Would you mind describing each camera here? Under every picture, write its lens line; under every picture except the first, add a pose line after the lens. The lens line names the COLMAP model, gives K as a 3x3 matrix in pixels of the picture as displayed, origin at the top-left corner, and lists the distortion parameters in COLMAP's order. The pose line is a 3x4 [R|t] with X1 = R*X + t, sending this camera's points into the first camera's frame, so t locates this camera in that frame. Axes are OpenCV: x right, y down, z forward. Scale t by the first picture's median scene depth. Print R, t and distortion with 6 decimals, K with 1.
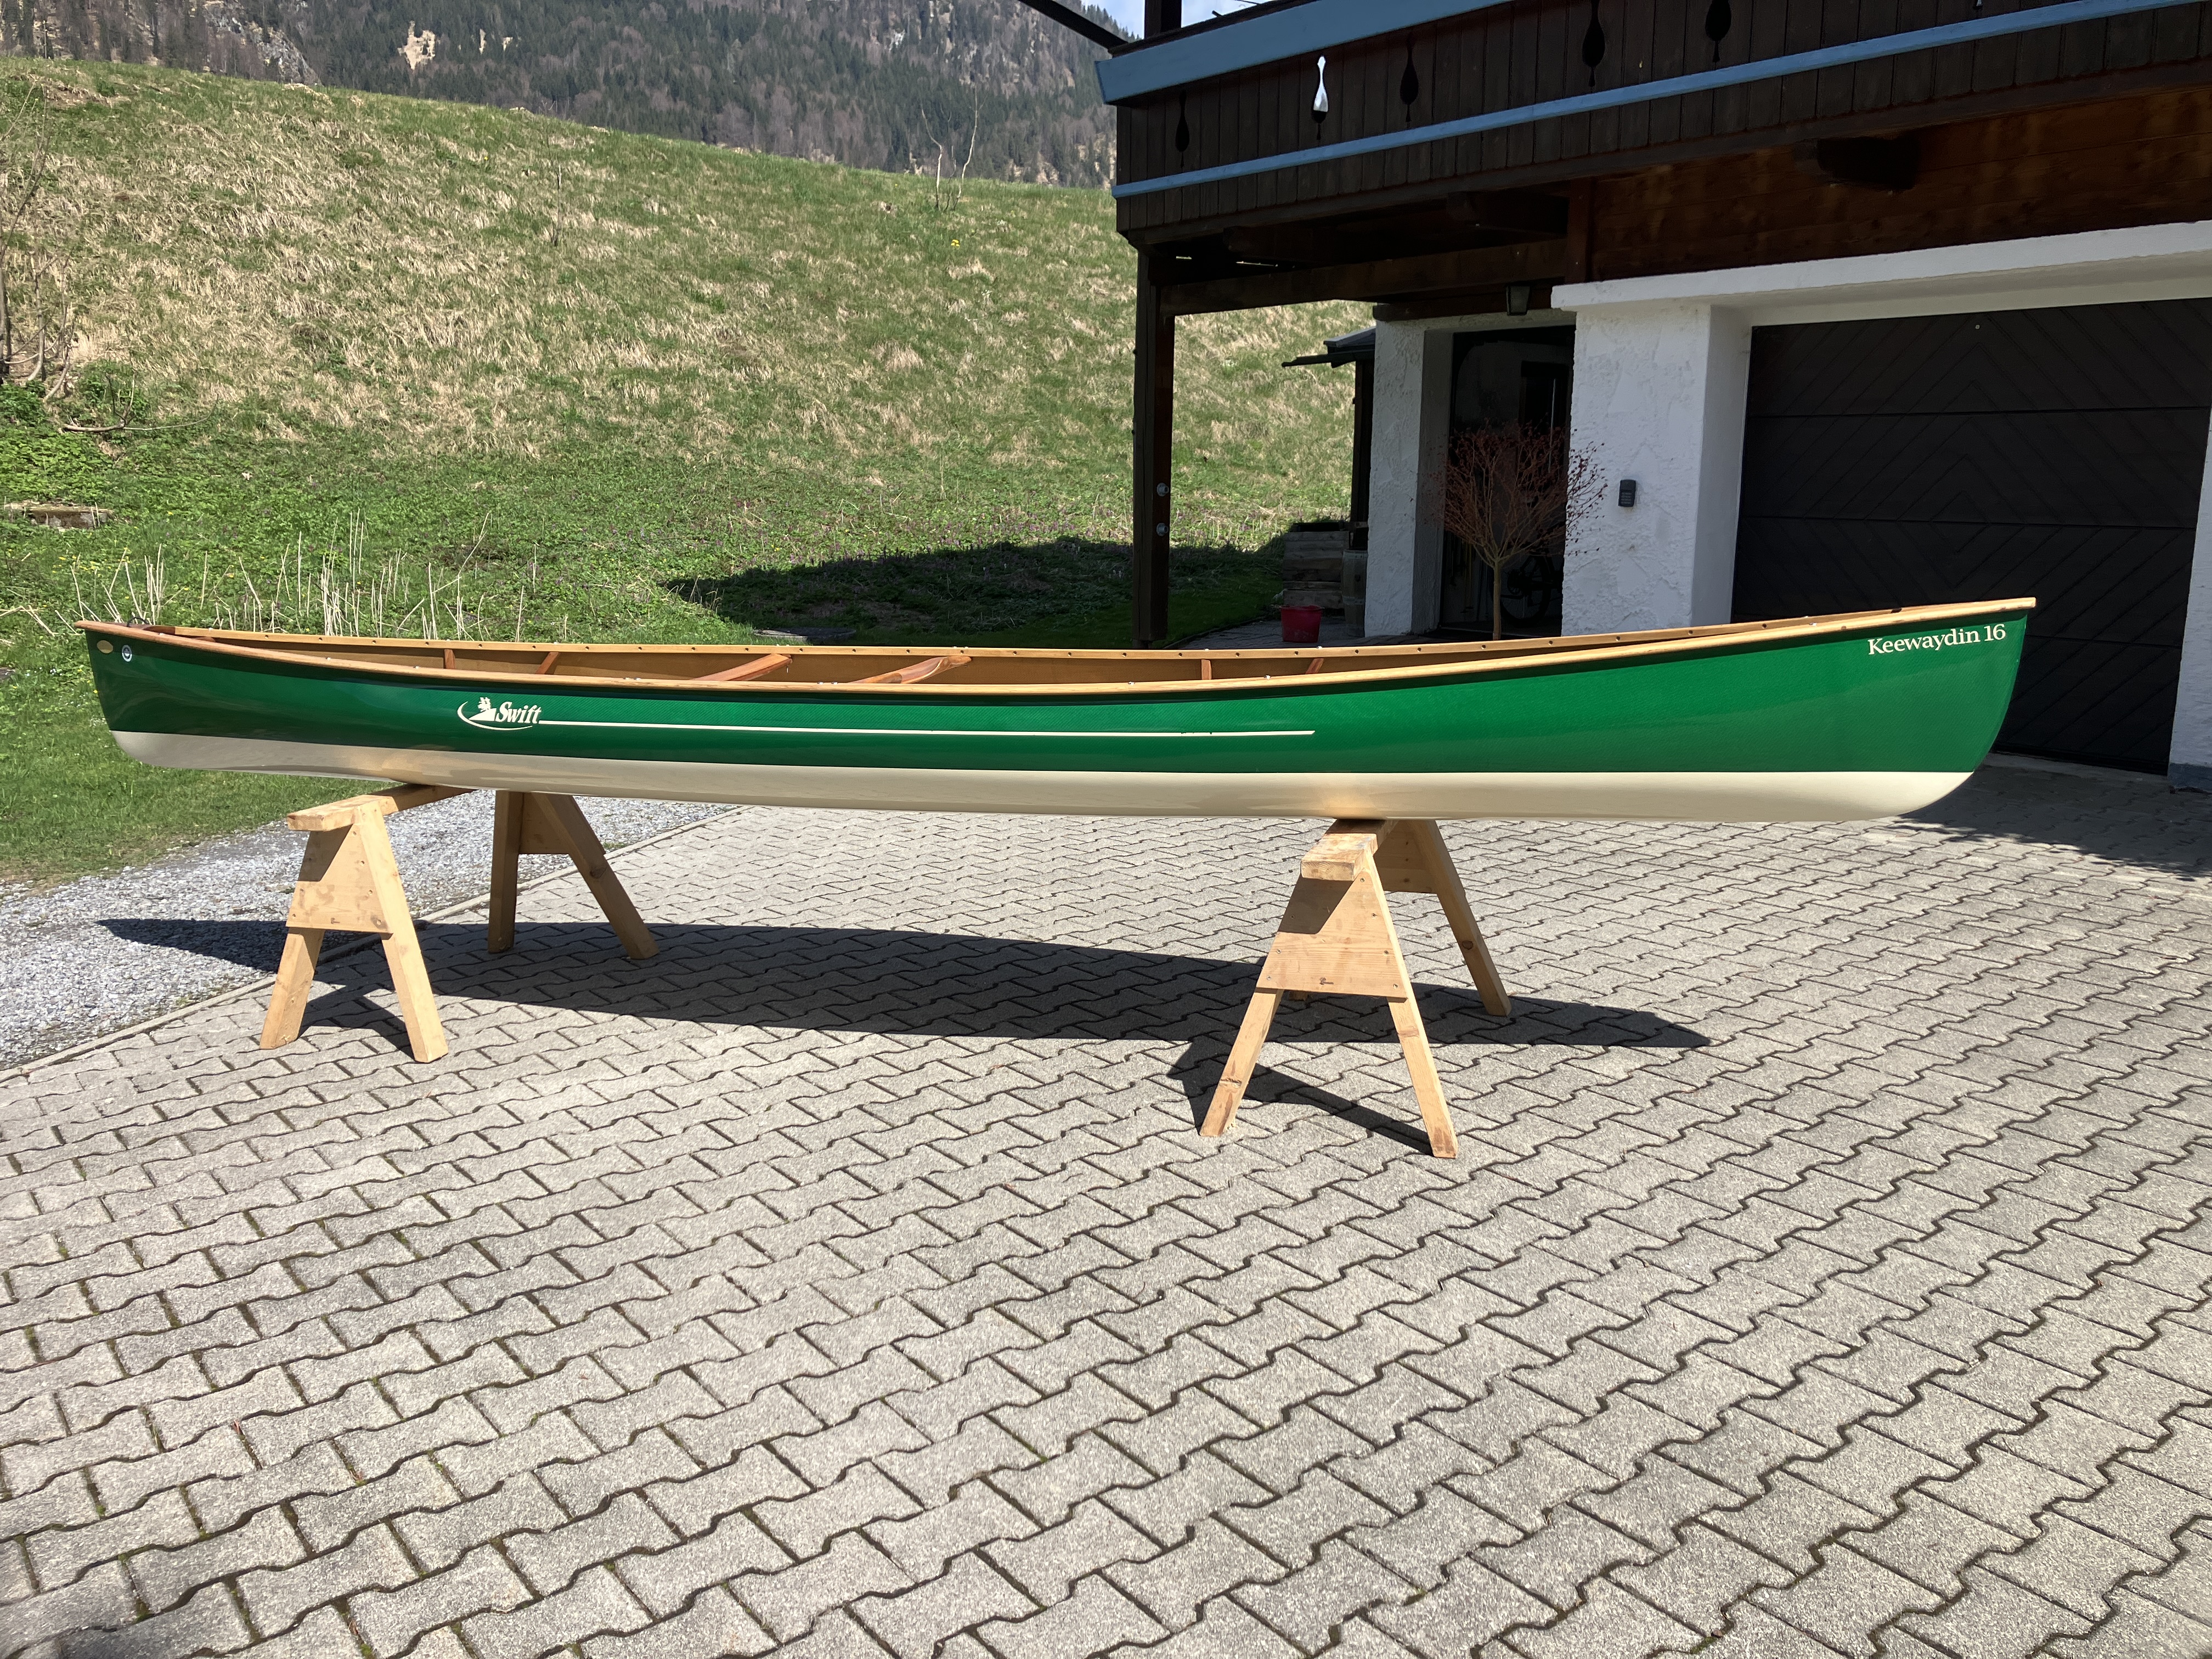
lens RADIAL K [[1844.3, 0, 1099.3], [0, 1844.3, 777.3], [0, 0, 1]] dist [0.026666, -0.016021]
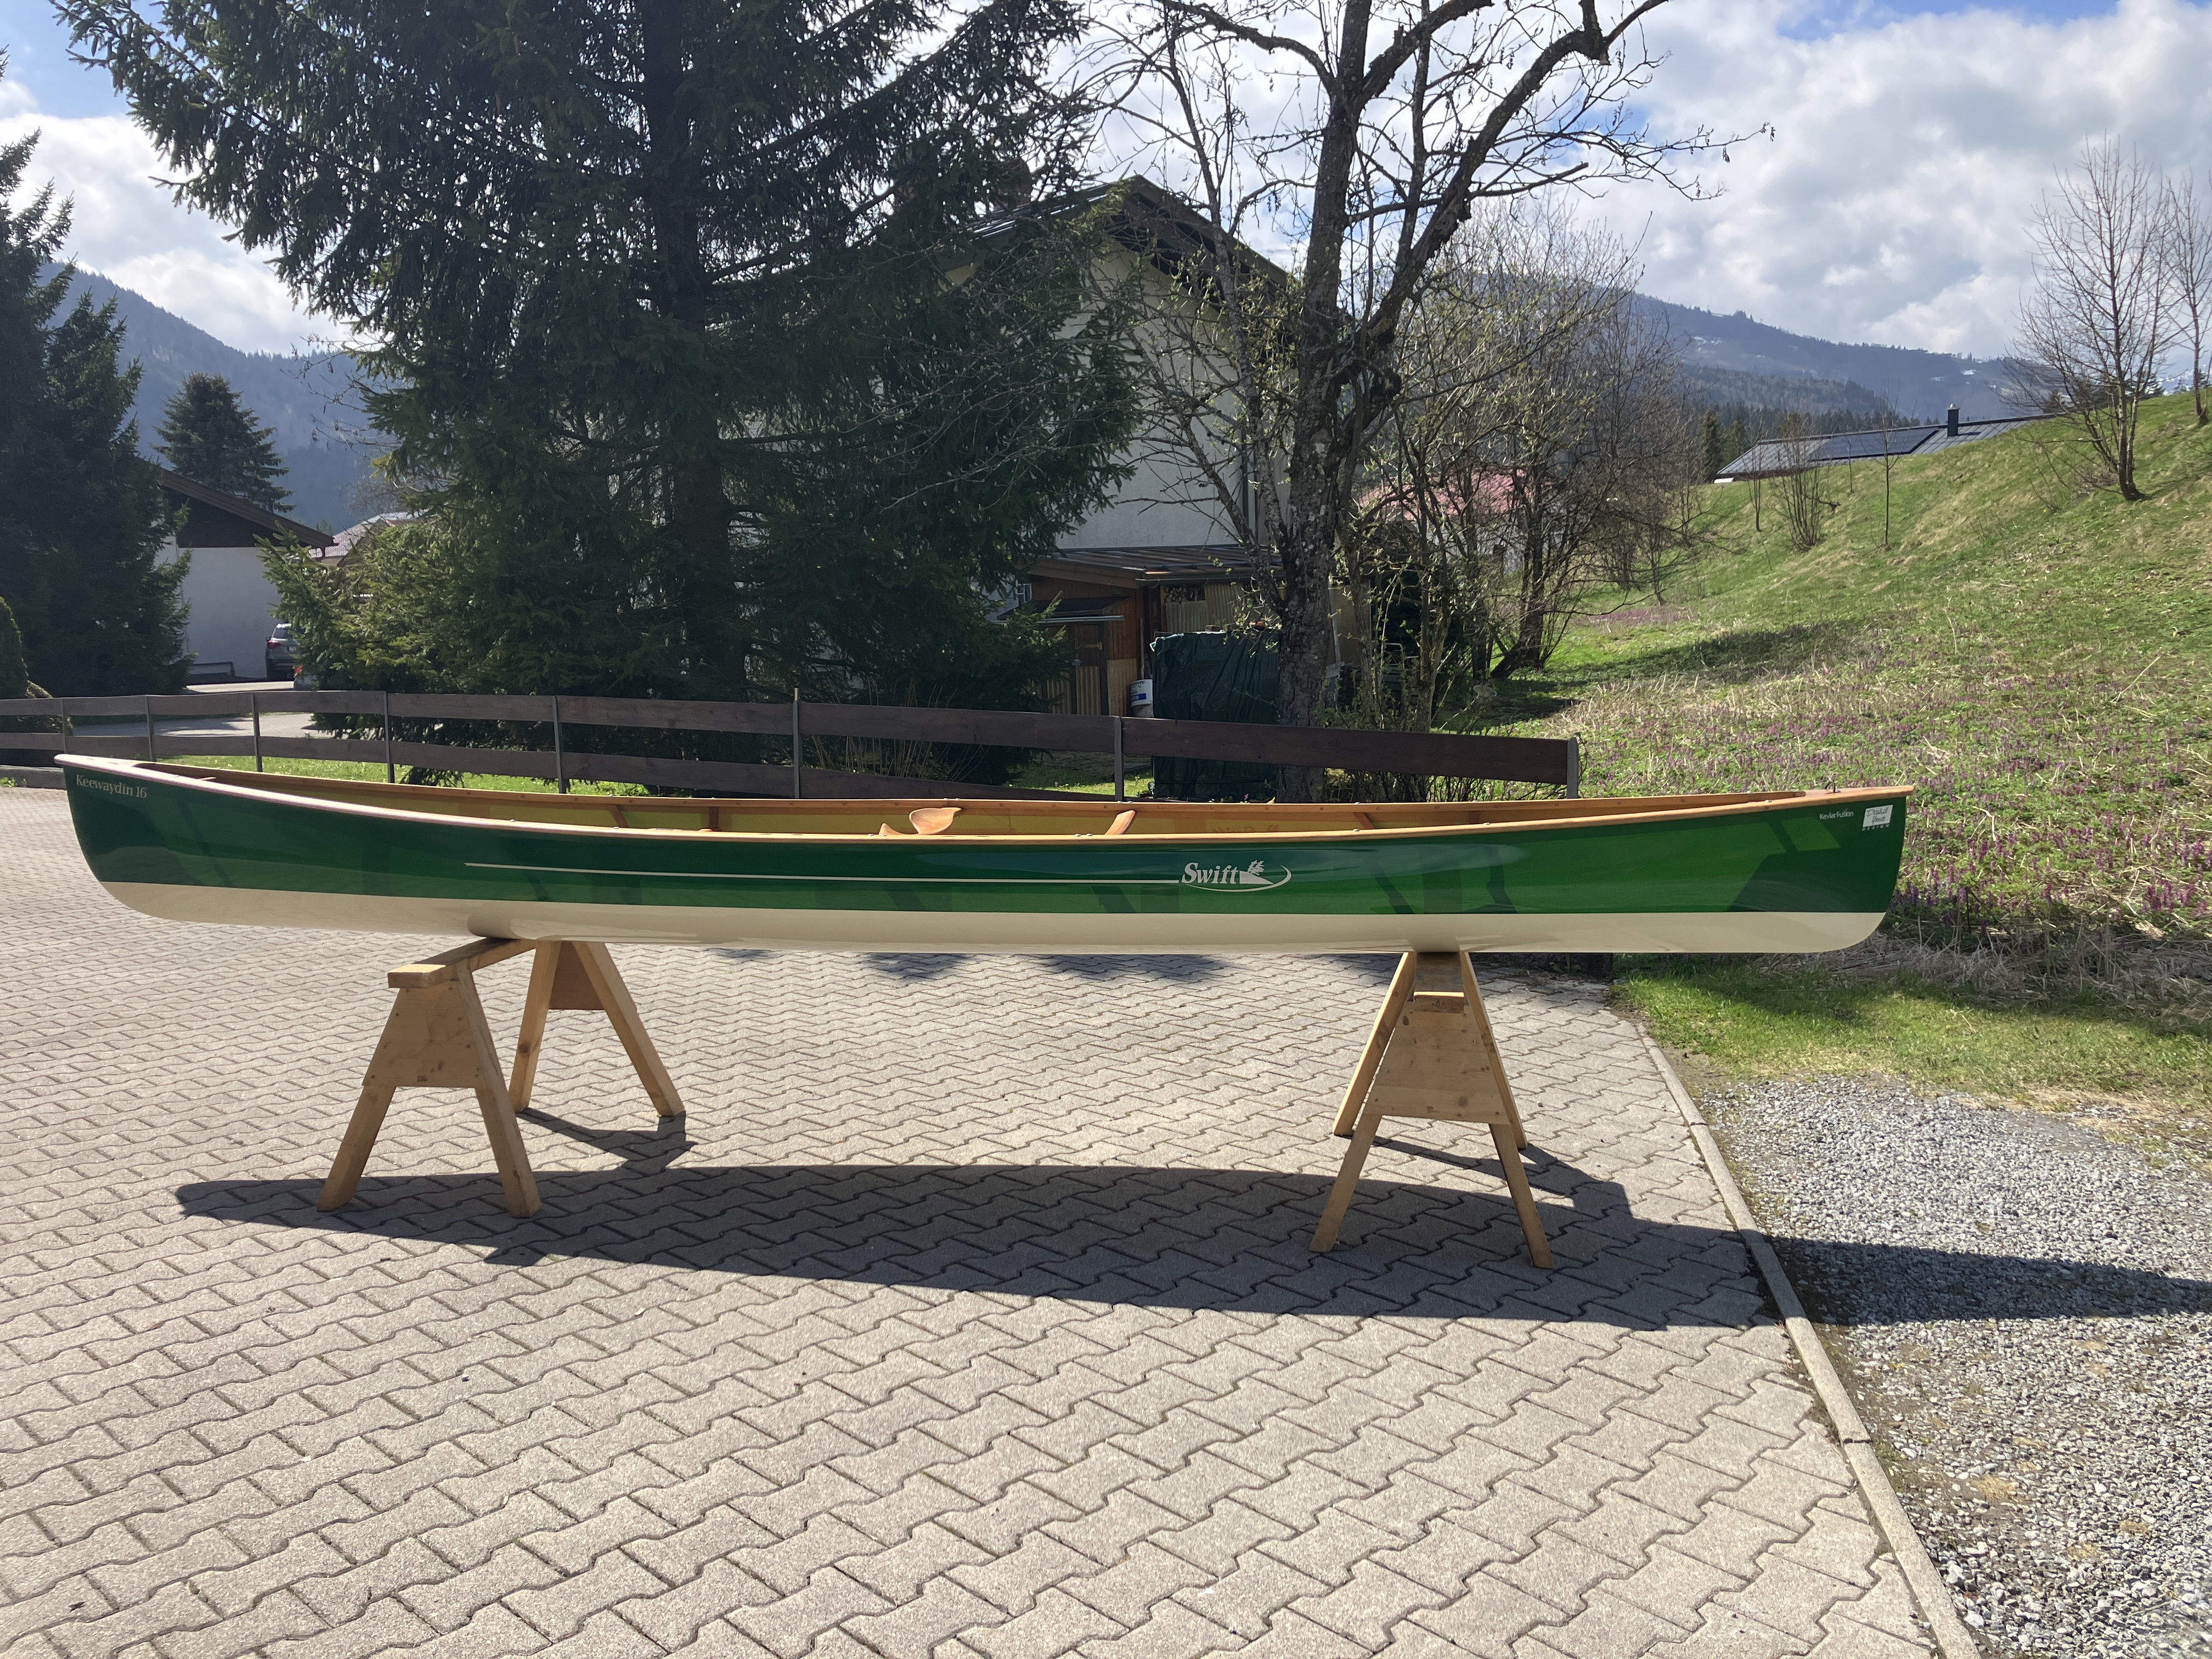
lens RADIAL K [[1777.1, 0, 1167.3], [0, 1777.1, 826.0], [0, 0, 1]] dist [0.007797, 0.001102]
pose [[-0.985811, 0.044212, -0.161933, -0.018386], [-0.005953, 0.954875, 0.296947, -0.086806], [0.167754, 0.293697, -0.941063, 0.472767]]
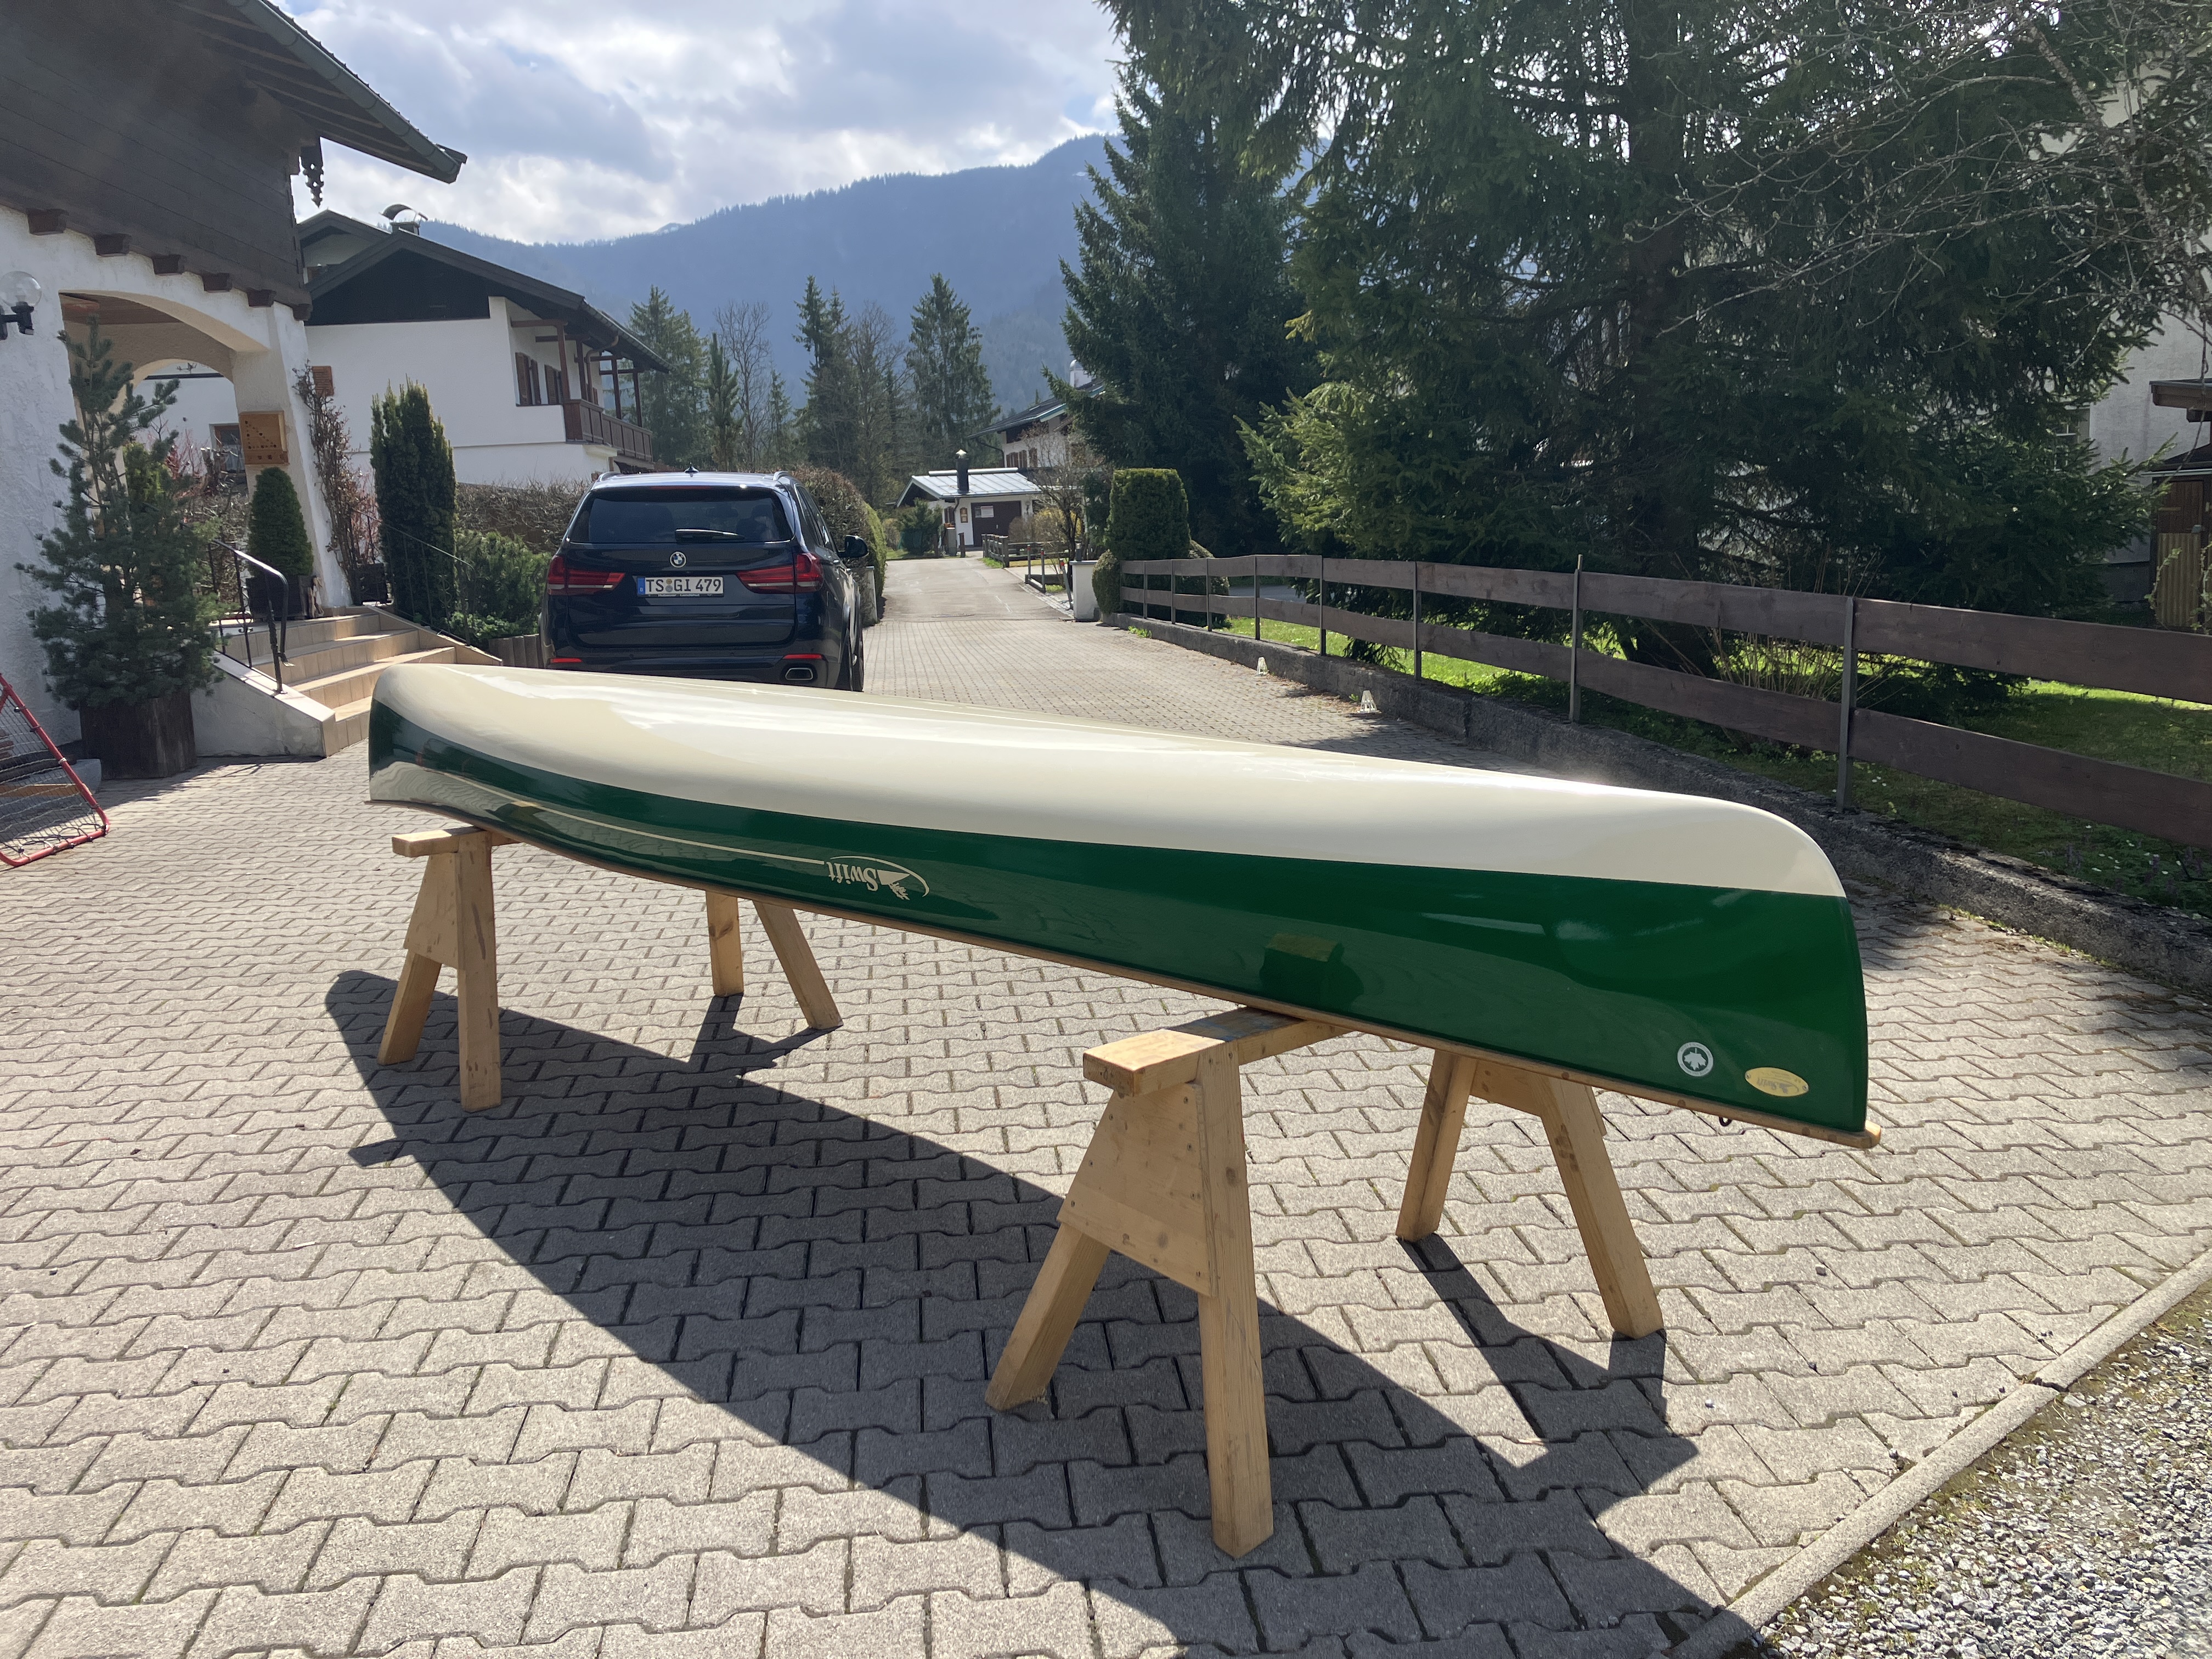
lens RADIAL K [[1844.3, 0, 1099.3], [0, 1844.3, 777.3], [0, 0, 1]] dist [0.026666, -0.016021]
pose [[-0.863971, -0.042329, 0.501760, -0.146680], [0.123866, 0.947976, 0.293254, -0.064016], [-0.488070, 0.315514, -0.813781, 0.389358]]
